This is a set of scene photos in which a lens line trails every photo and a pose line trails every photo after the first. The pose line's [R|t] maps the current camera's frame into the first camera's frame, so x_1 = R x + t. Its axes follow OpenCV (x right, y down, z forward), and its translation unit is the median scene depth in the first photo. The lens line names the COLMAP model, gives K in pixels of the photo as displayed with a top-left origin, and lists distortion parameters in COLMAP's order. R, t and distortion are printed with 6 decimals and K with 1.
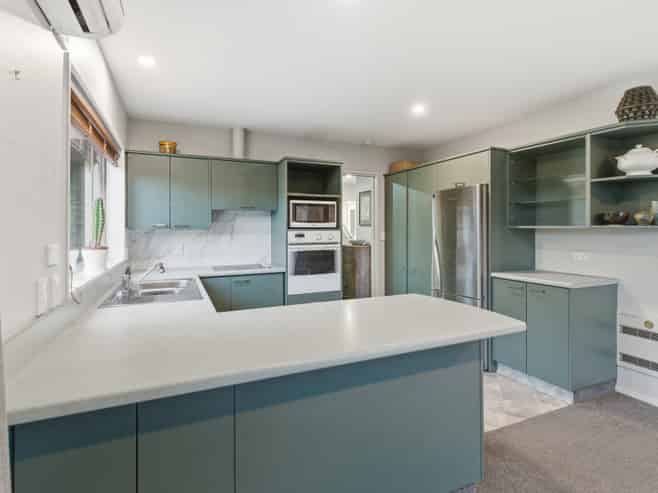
lens RADIAL K [[339.6, 0, 329.3], [0, 339.6, 233.9], [0, 0, 1]] dist [-0.000887, -0.000429]
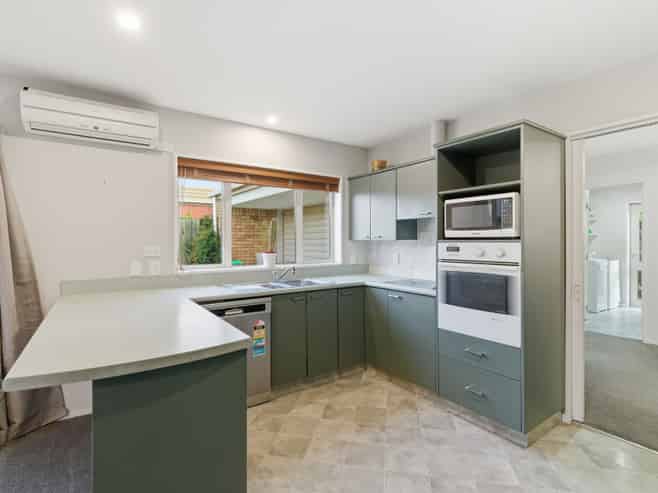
lens RADIAL K [[334.2, 0, 329.0], [0, 334.2, 246.5], [0, 0, 1]] dist [0.001750, 0.000141]
pose [[0.178938, 0.019407, -0.983669, 0.563423], [-0.011906, 0.999775, 0.017559, -0.009610], [0.983788, 0.008569, 0.179129, 0.638804]]
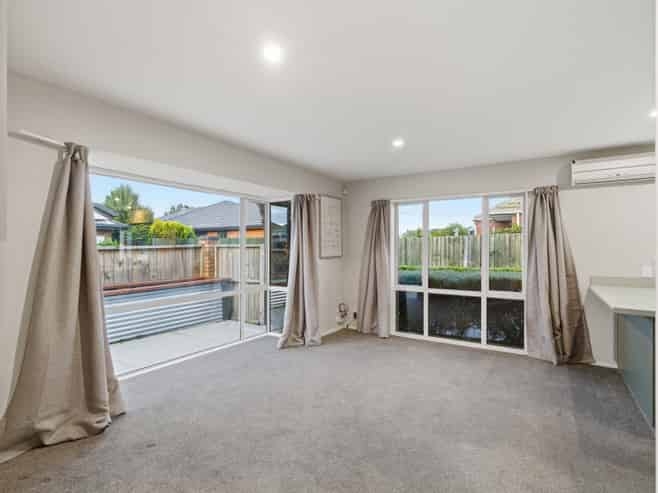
lens RADIAL K [[334.2, 0, 329.0], [0, 334.2, 246.5], [0, 0, 1]] dist [0.001750, 0.000141]
pose [[-0.847320, 0.000402, -0.531083, 1.083644], [-0.004962, 0.999950, 0.008674, -0.020434], [0.531060, 0.009985, -0.847275, 0.687536]]
